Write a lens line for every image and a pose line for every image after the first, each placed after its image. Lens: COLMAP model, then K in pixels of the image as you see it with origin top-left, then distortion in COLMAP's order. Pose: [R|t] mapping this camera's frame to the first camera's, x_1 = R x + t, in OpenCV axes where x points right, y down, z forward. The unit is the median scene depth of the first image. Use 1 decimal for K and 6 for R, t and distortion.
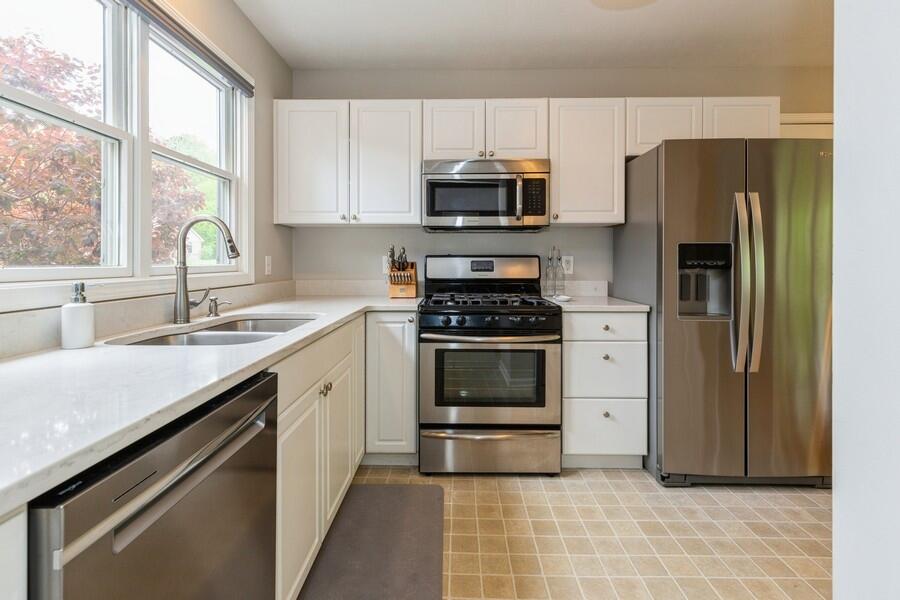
lens RADIAL K [[422.7, 0, 449.1], [0, 422.7, 261.2], [0, 0, 1]] dist [0.001953, 0.000166]
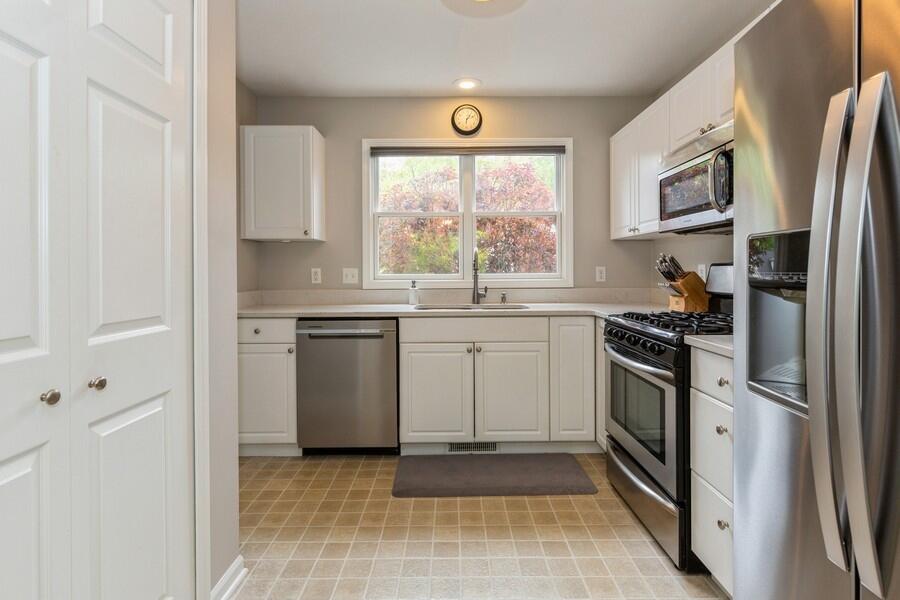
lens RADIAL K [[442.0, 0, 451.2], [0, 442.0, 273.6], [0, 0, 1]] dist [-0.002136, -0.000110]
pose [[0.030669, 0.005831, -0.999513, 1.085130], [0.007260, 0.999955, 0.006057, -0.004517], [0.999503, -0.007443, 0.030625, 0.652733]]
